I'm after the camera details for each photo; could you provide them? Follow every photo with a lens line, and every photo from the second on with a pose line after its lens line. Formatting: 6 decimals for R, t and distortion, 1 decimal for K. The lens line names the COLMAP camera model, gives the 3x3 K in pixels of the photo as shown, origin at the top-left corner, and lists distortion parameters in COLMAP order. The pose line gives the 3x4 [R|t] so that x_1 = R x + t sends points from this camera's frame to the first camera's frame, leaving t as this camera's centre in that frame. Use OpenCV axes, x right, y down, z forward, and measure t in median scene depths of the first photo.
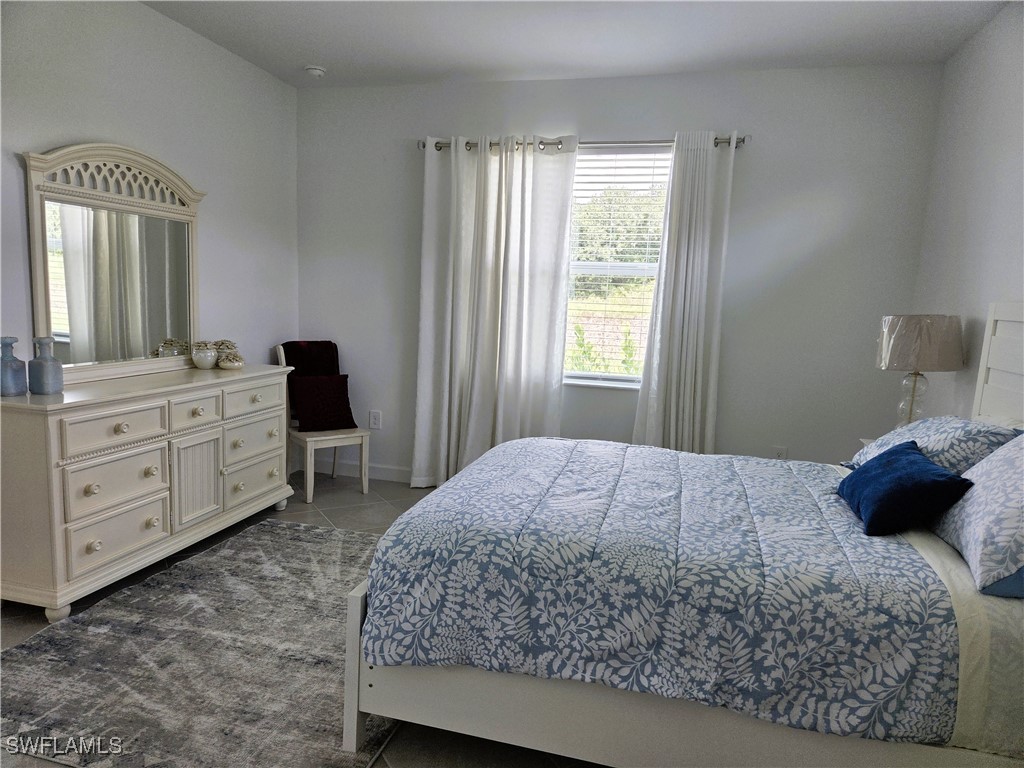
lens RADIAL K [[685.5, 0, 505.6], [0, 685.5, 392.2], [0, 0, 1]] dist [0.058037, -0.048752]
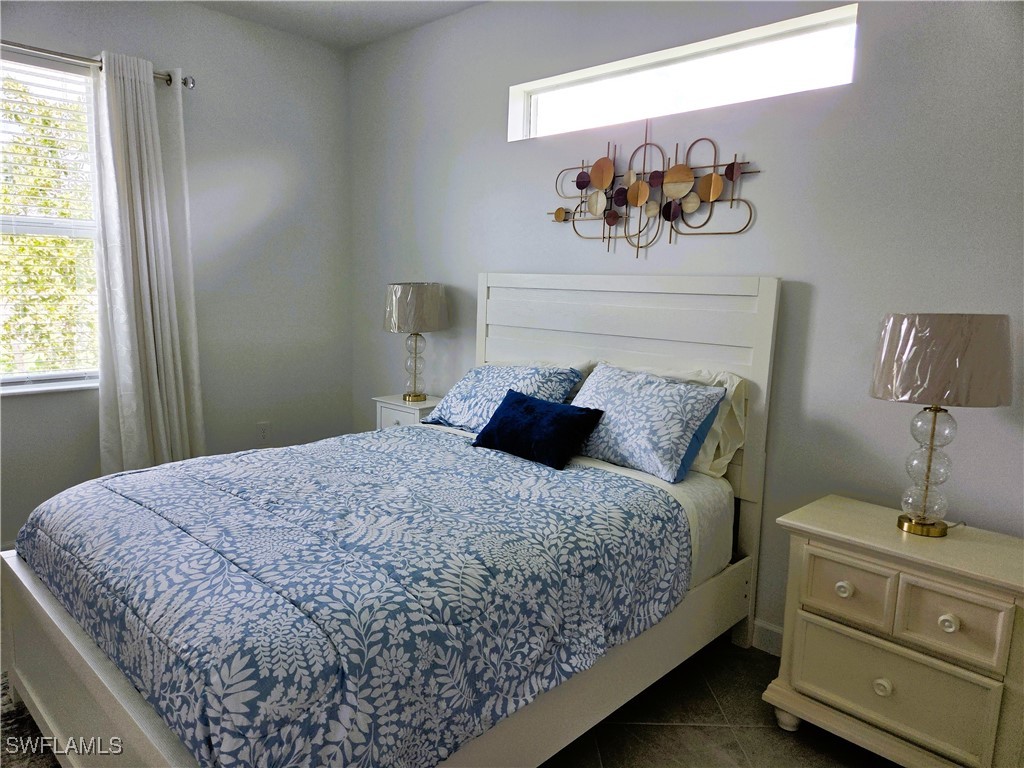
lens RADIAL K [[685.5, 0, 513.2], [0, 685.5, 385.7], [0, 0, 1]] dist [0.058037, -0.048752]
pose [[0.479953, -0.162454, 0.862122, -0.582946], [0.117907, 0.985734, 0.120106, -0.103671], [-0.869335, 0.044005, 0.492260, 0.517527]]
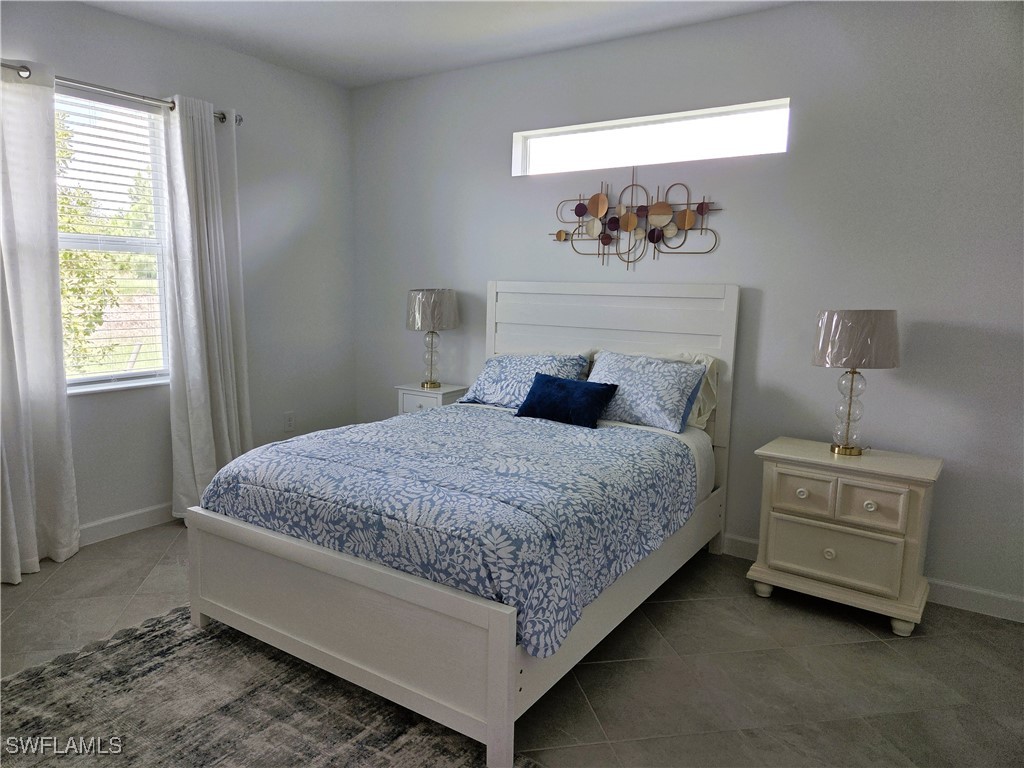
lens RADIAL K [[685.5, 0, 508.3], [0, 685.5, 380.4], [0, 0, 1]] dist [0.058037, -0.048752]
pose [[0.322774, -0.171241, 0.930856, -1.143198], [0.128159, 0.982347, 0.136274, -0.170908], [-0.937759, 0.075312, 0.339022, 0.691024]]
